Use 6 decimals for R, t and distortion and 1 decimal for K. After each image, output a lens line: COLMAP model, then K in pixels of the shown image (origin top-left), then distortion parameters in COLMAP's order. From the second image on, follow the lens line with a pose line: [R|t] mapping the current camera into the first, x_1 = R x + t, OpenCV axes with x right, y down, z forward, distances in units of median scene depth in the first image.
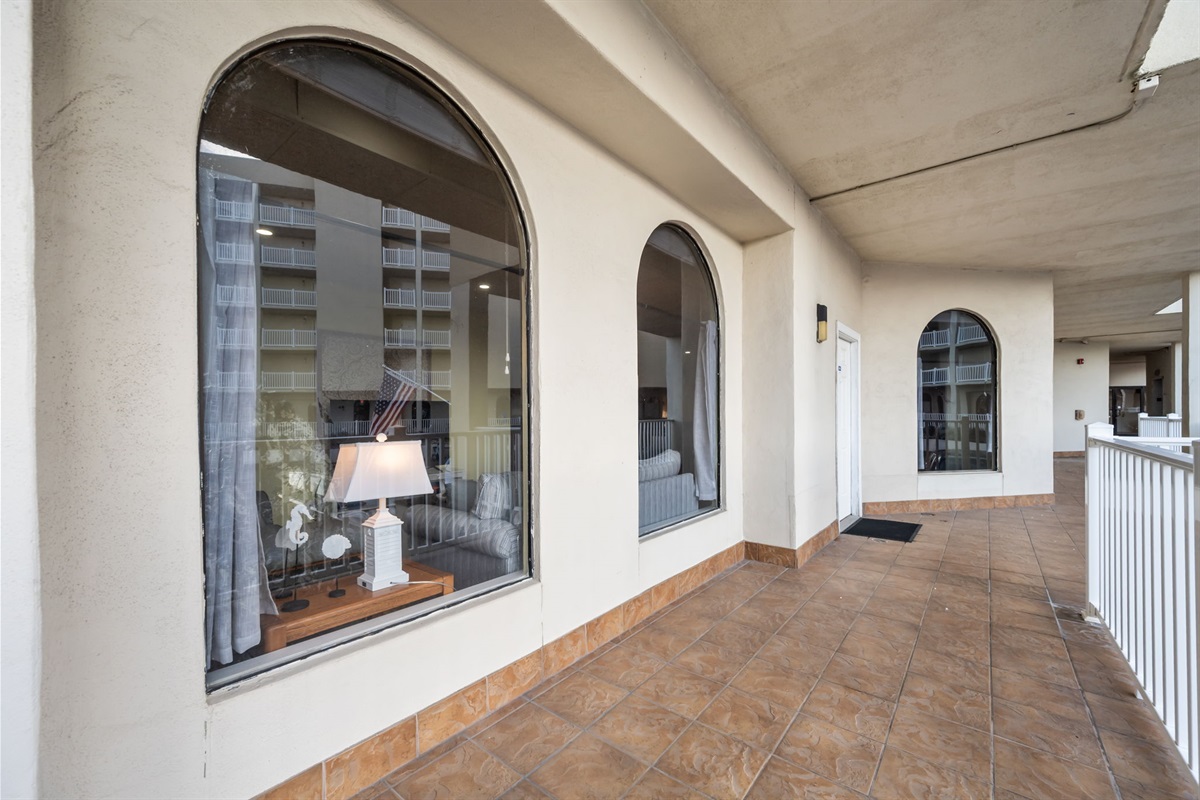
lens RADIAL K [[470.8, 0, 599.0], [0, 470.8, 406.7], [0, 0, 1]] dist [-0.001440, -0.000193]
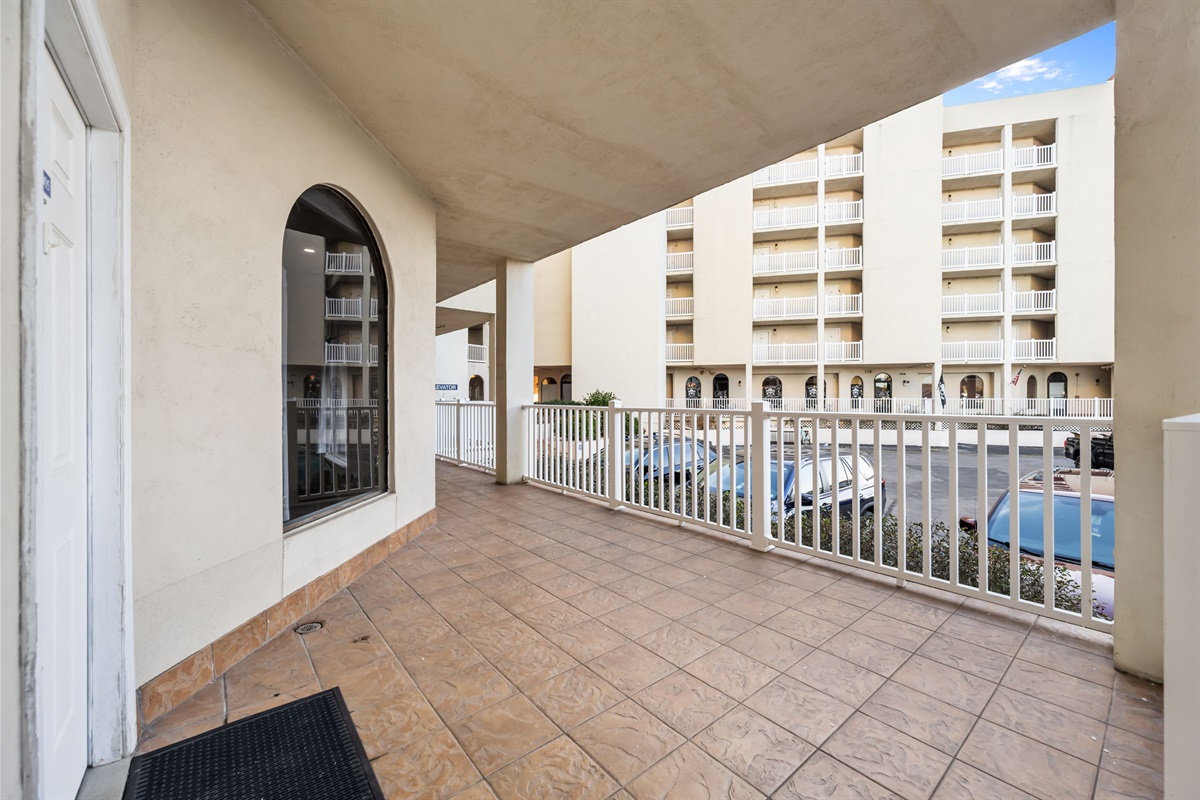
lens RADIAL K [[470.8, 0, 596.0], [0, 470.8, 398.7], [0, 0, 1]] dist [-0.001440, -0.000193]
pose [[0.196422, 0.000052, 0.980519, 0.317273], [-0.007928, 0.999967, 0.001535, 0.015379], [-0.980487, -0.008075, 0.196416, 0.640625]]
